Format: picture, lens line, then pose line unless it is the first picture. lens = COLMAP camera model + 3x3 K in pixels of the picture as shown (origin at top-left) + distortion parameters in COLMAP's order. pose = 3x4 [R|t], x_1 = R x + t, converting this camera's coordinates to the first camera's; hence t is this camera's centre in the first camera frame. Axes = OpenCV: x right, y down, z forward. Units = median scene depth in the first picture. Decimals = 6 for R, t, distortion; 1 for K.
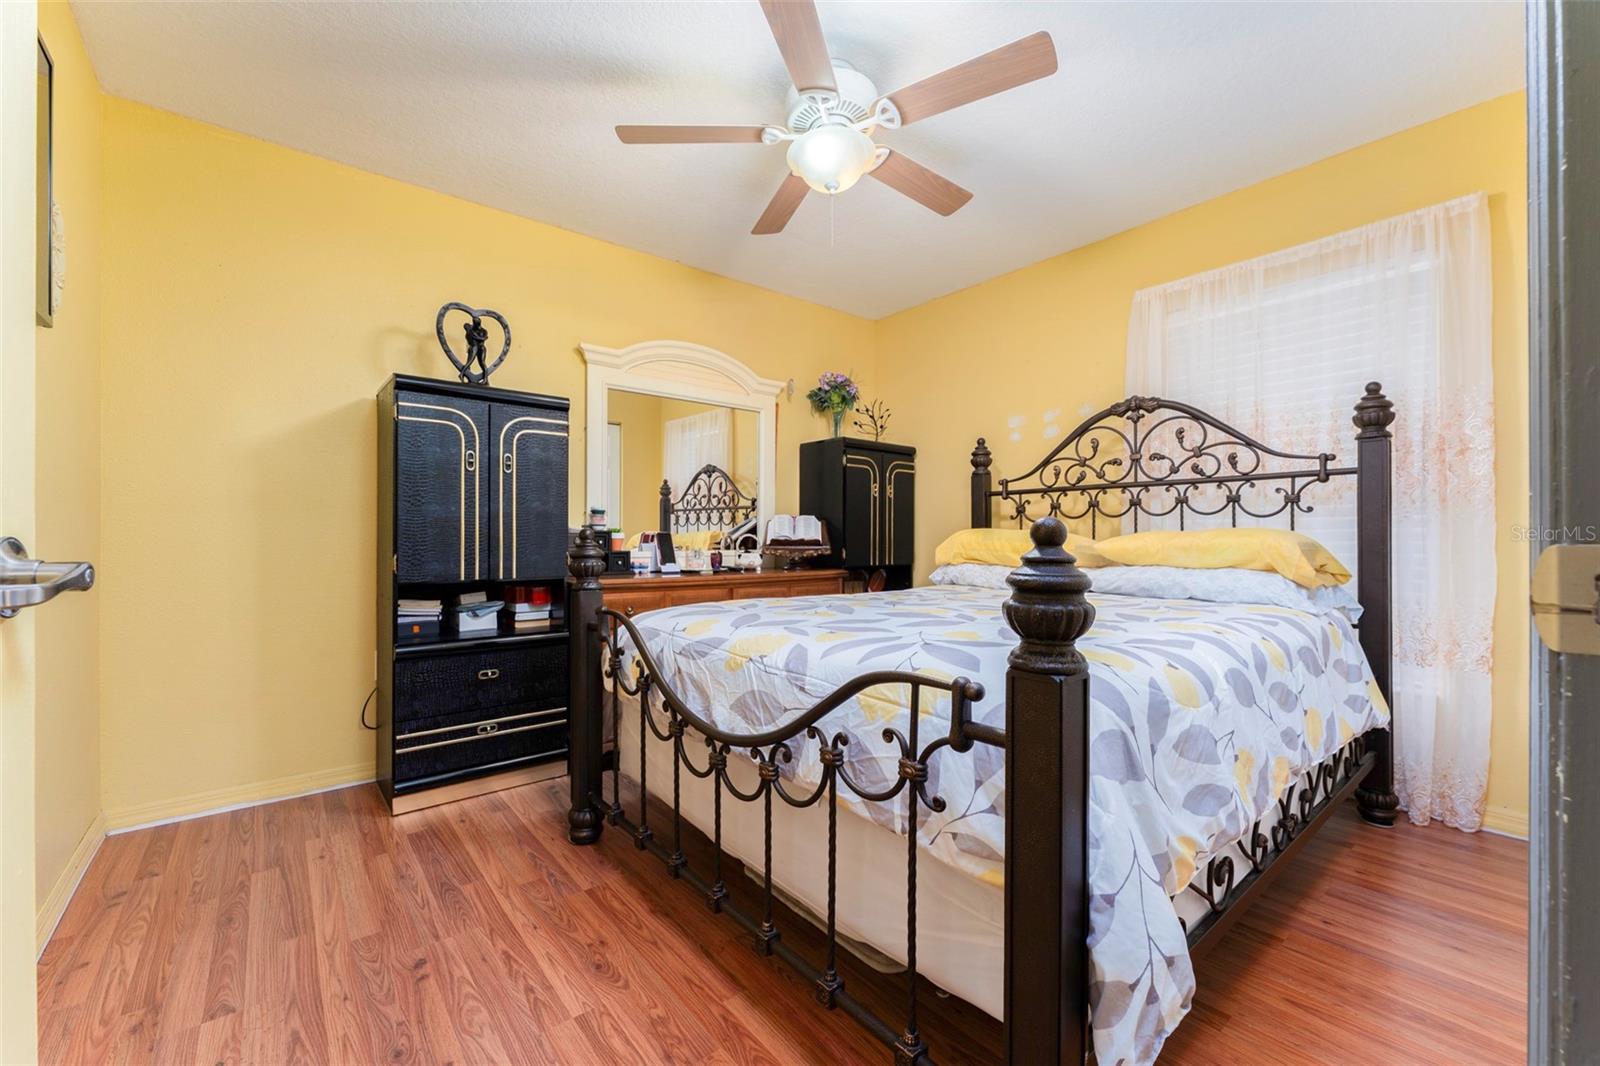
lens RADIAL K [[642.9, 0, 785.0], [0, 642.9, 540.0], [0, 0, 1]] dist [0.000716, -0.000633]
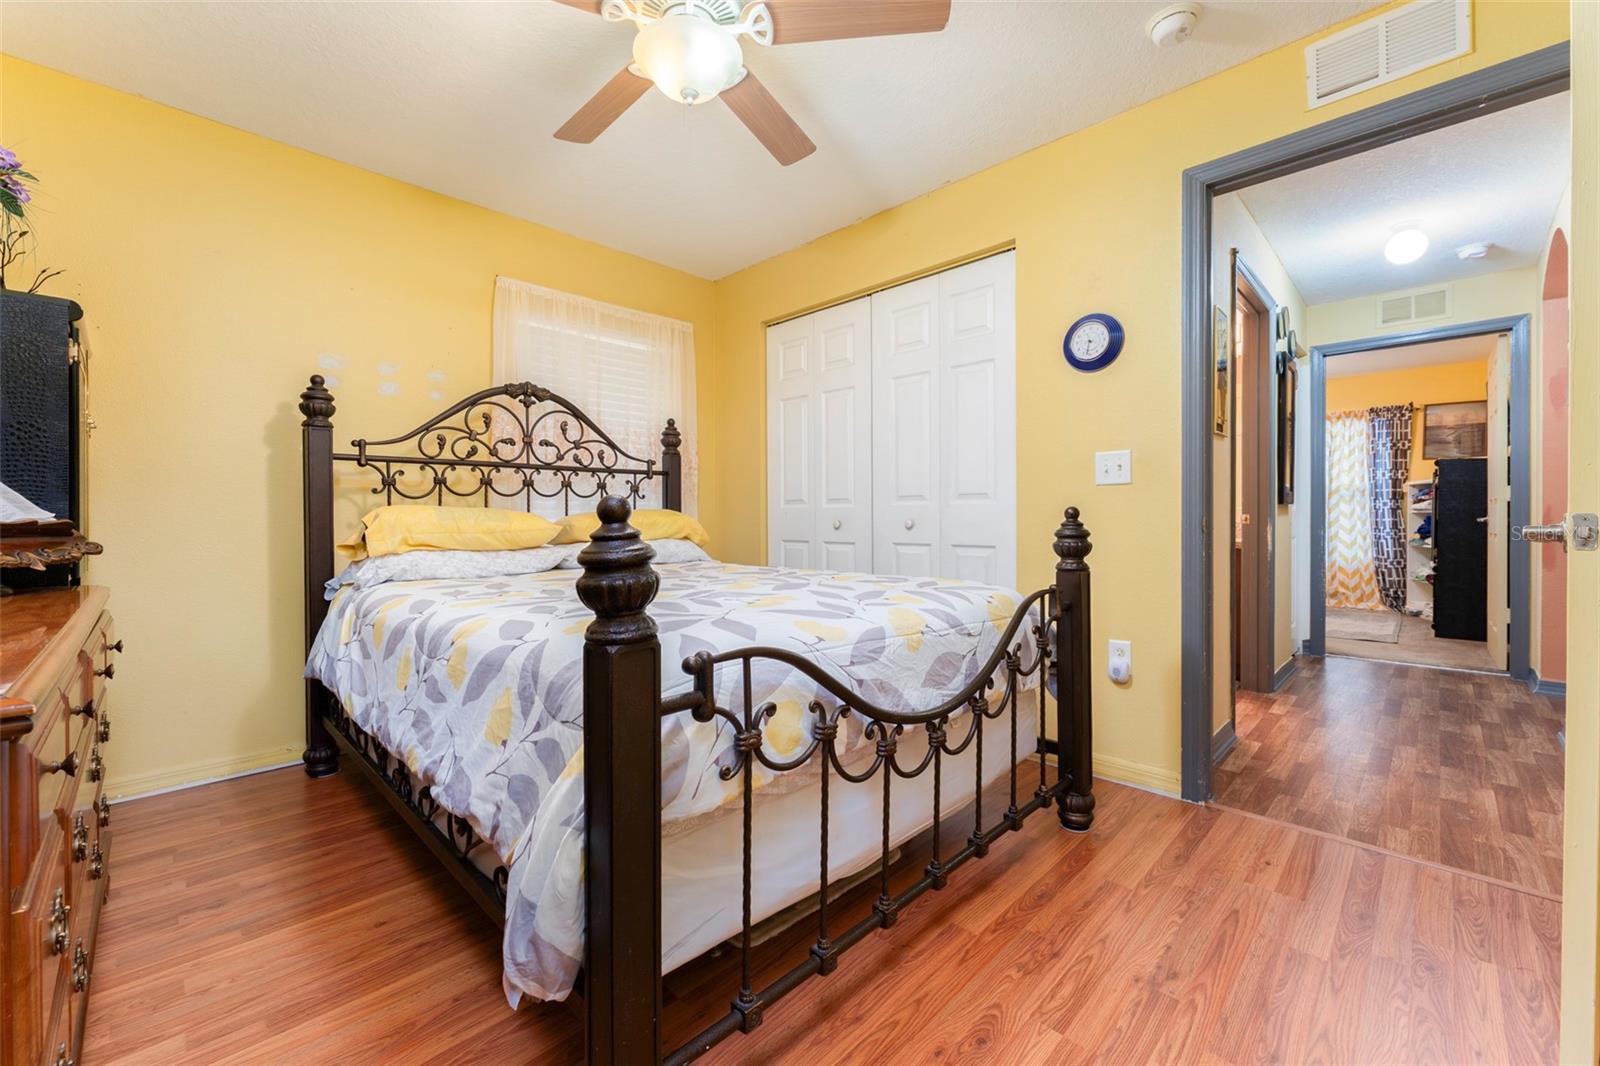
lens RADIAL K [[642.9, 0, 794.8], [0, 642.9, 523.2], [0, 0, 1]] dist [0.000716, -0.000633]
pose [[-0.105894, -0.011709, 0.994308, -0.592458], [0.005202, 0.999910, 0.012329, -0.003623], [-0.994364, 0.006478, -0.105824, 0.729155]]
